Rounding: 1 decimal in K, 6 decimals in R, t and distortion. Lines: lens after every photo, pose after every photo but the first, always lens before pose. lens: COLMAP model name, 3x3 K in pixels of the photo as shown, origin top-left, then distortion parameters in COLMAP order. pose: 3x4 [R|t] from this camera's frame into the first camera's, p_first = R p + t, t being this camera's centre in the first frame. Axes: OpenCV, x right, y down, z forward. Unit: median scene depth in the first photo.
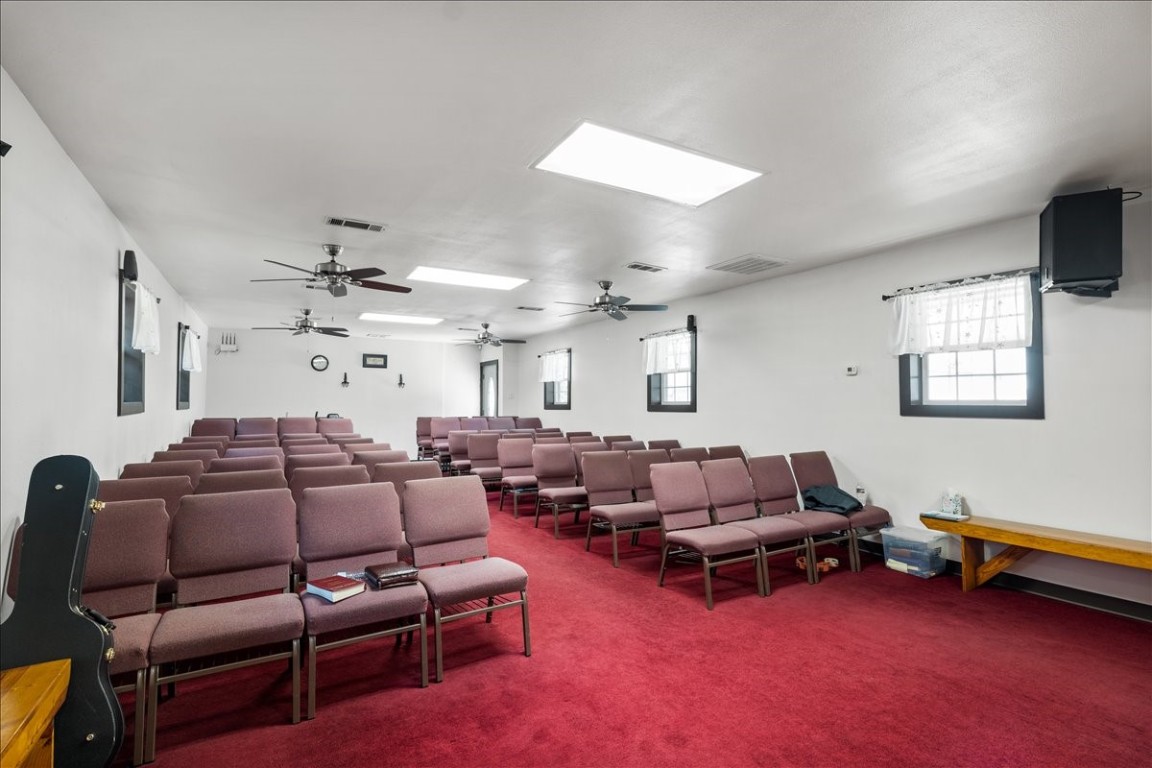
lens RADIAL K [[553.0, 0, 576.0], [0, 553.0, 384.0], [0, 0, 1]] dist [-0.001193, -0.000122]
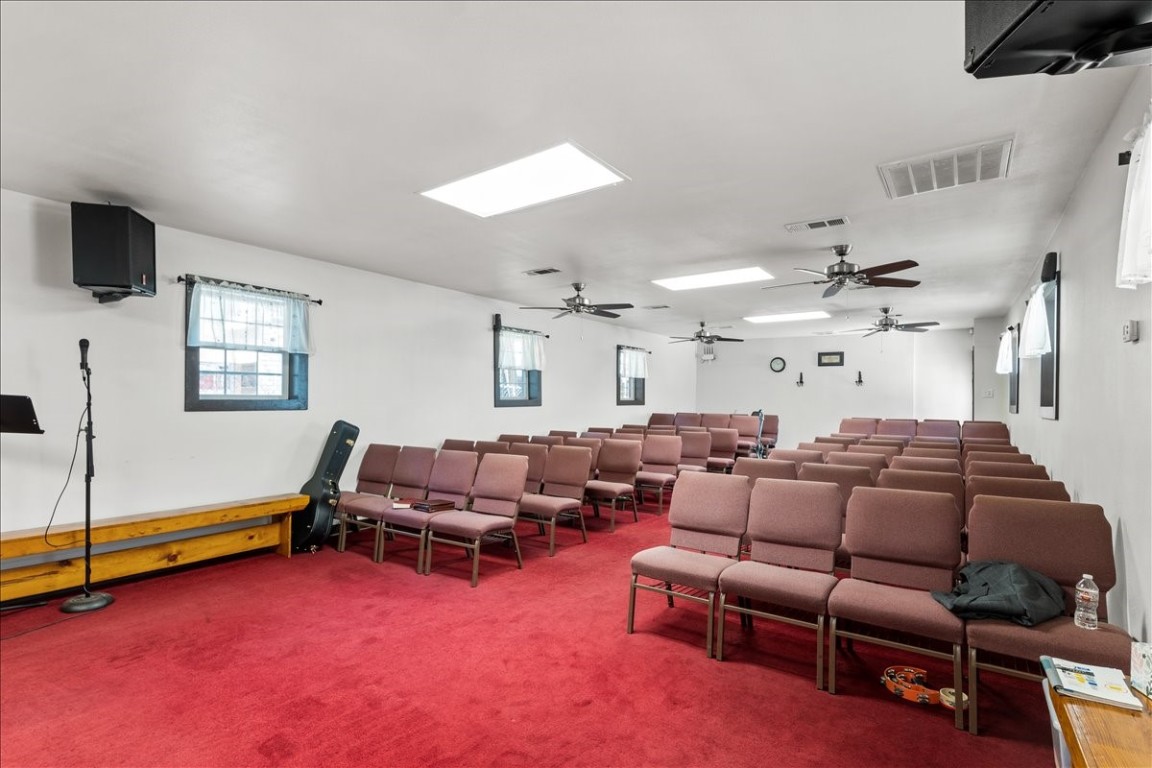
lens RADIAL K [[536.6, 0, 577.5], [0, 536.6, 409.7], [0, 0, 1]] dist [-0.038264, 0.000070]
pose [[0.413950, 0.020859, -0.910060, 0.820299], [0.023984, 0.999140, 0.033810, 0.015495], [0.909984, -0.035822, 0.413094, 0.489025]]
